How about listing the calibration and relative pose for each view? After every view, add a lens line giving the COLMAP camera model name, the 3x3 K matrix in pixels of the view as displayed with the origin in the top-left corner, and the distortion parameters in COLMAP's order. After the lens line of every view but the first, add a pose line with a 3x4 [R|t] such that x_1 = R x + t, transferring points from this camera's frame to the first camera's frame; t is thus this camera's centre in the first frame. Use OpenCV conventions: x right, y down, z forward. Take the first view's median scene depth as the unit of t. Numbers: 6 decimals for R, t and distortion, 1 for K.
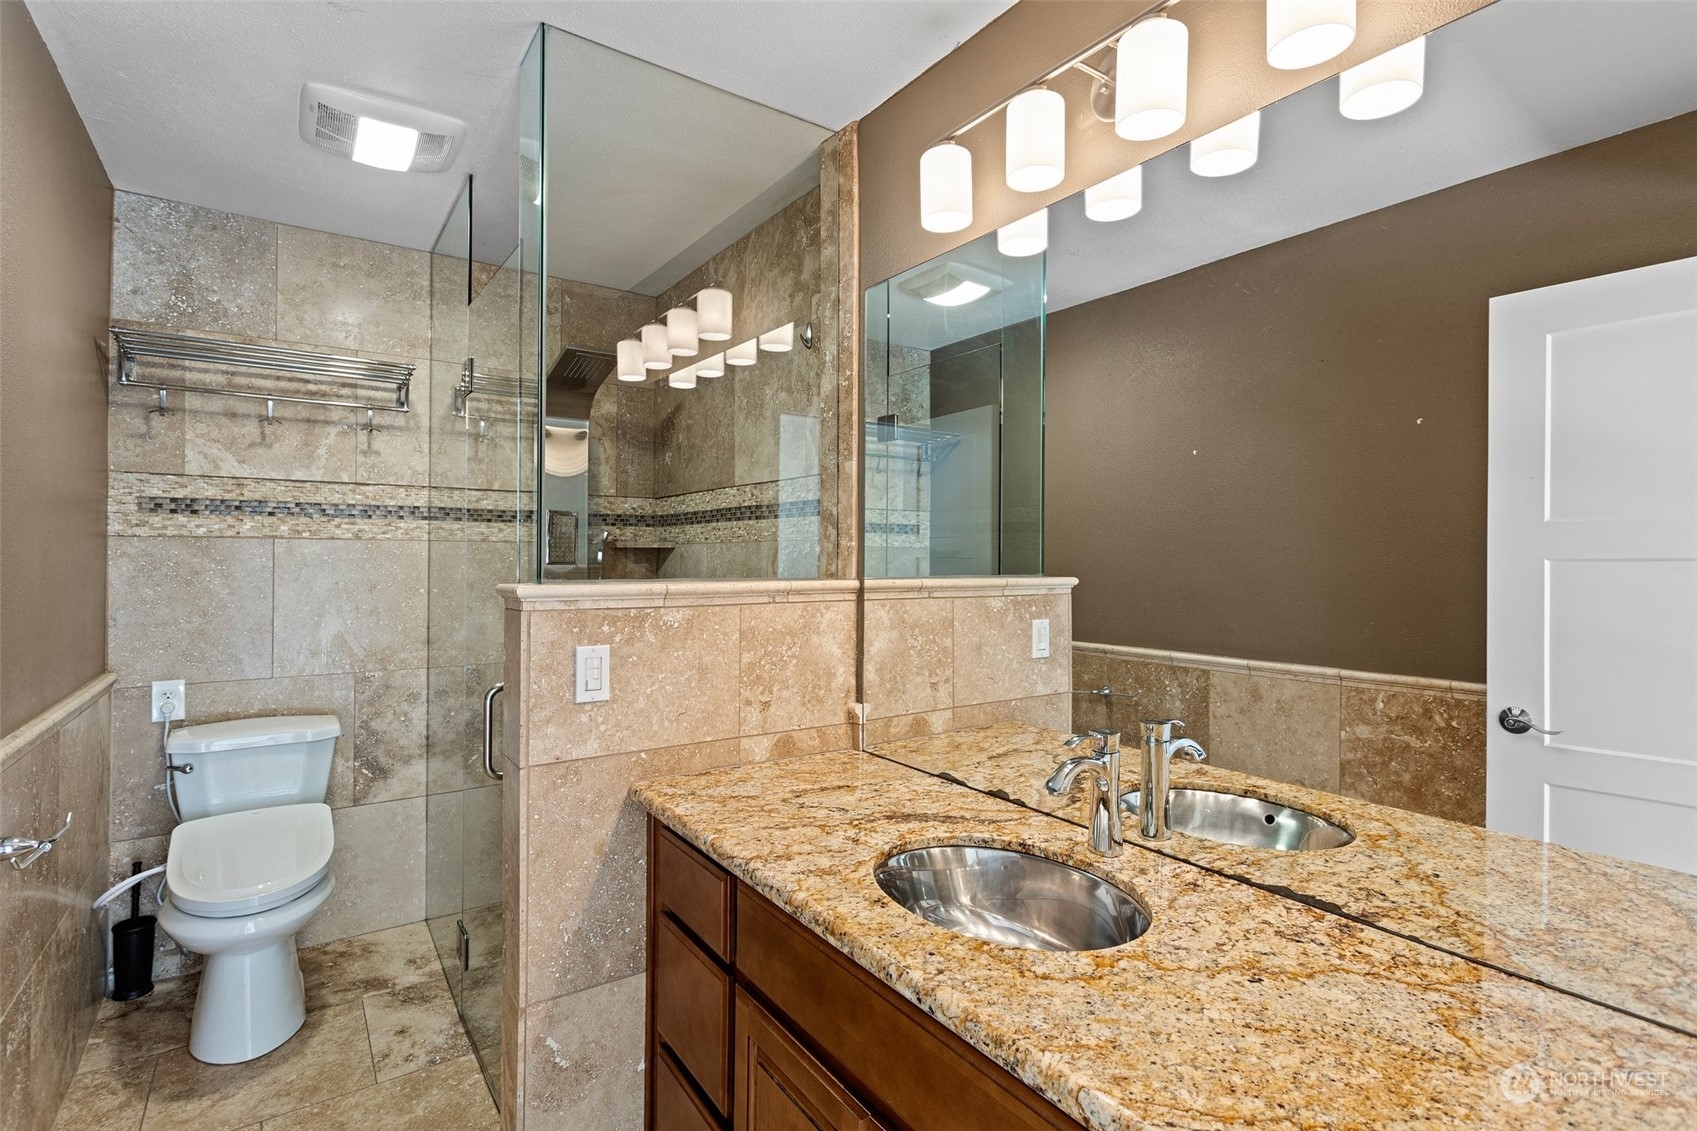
lens RADIAL K [[805.8, 0, 846.6], [0, 805.8, 560.8], [0, 0, 1]] dist [-0.002643, 0.000867]
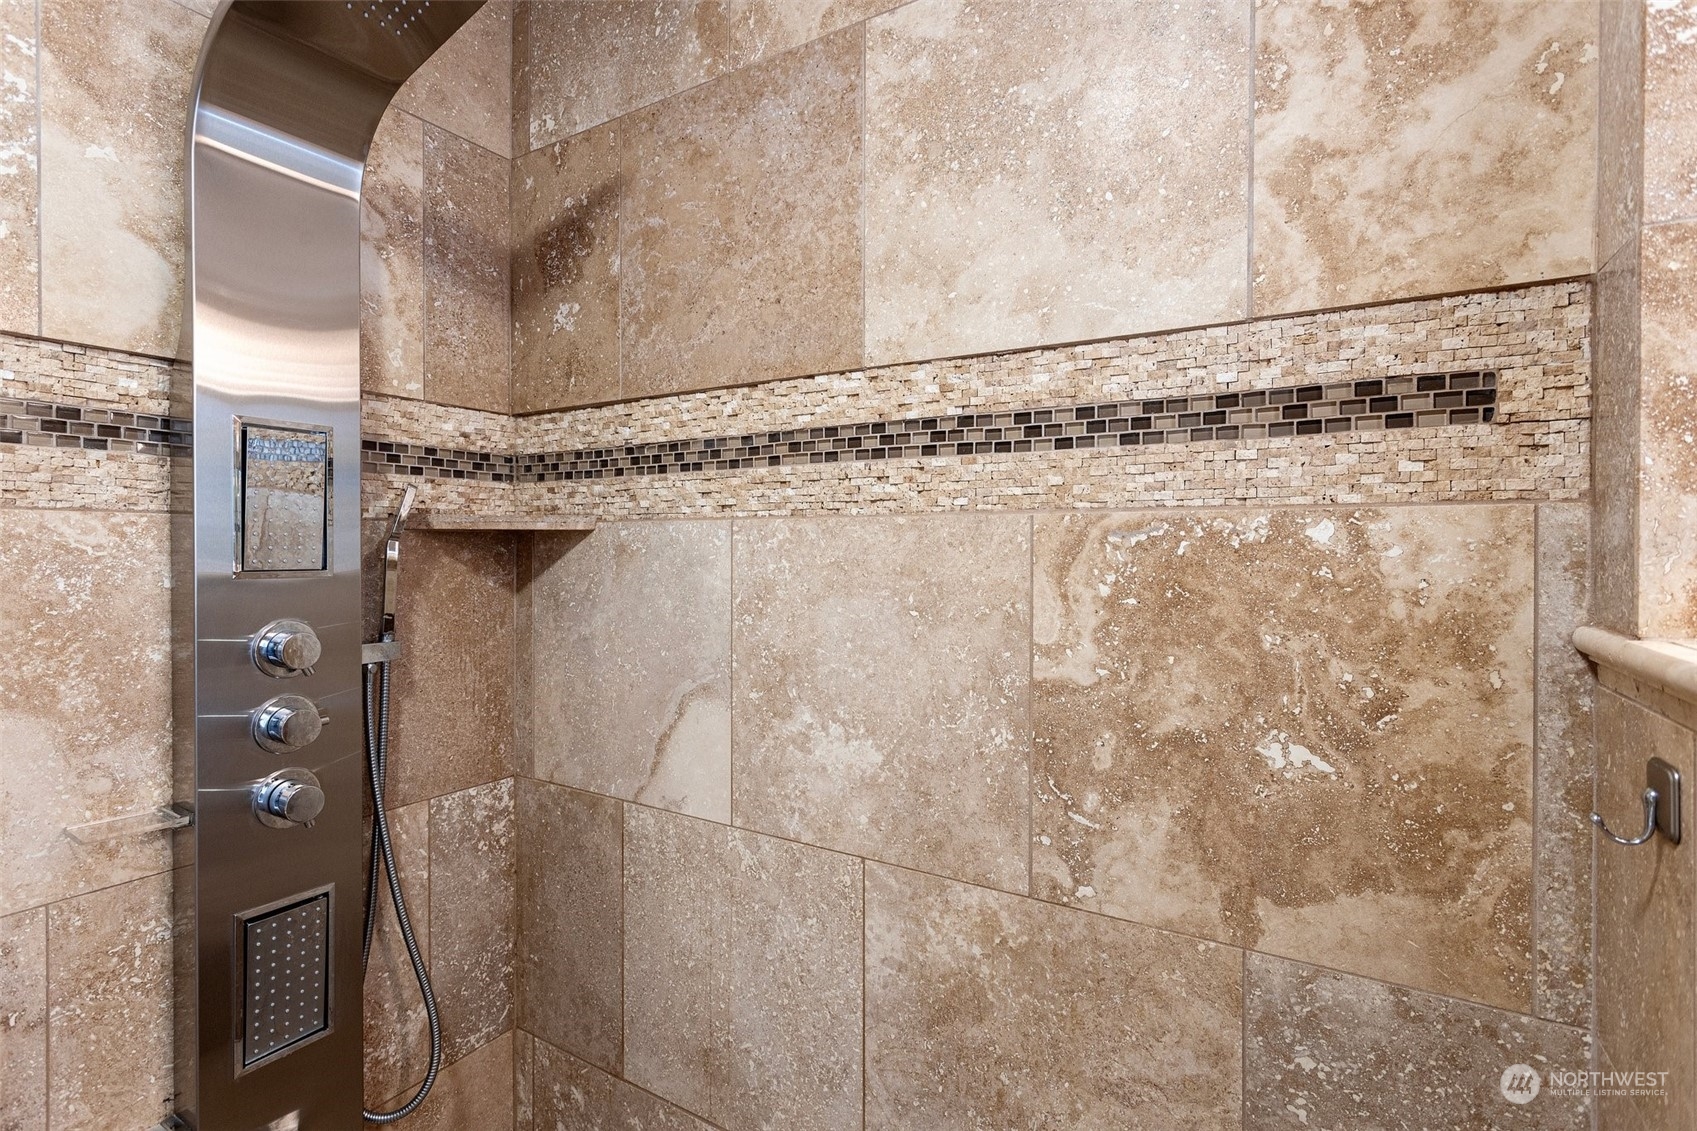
lens RADIAL K [[805.8, 0, 850.3], [0, 805.8, 559.2], [0, 0, 1]] dist [-0.002643, 0.000867]
pose [[0.916858, -0.010831, 0.399066, -0.254816], [0.005812, 0.999888, 0.013784, -0.006122], [-0.399171, -0.010318, 0.916818, 0.554581]]
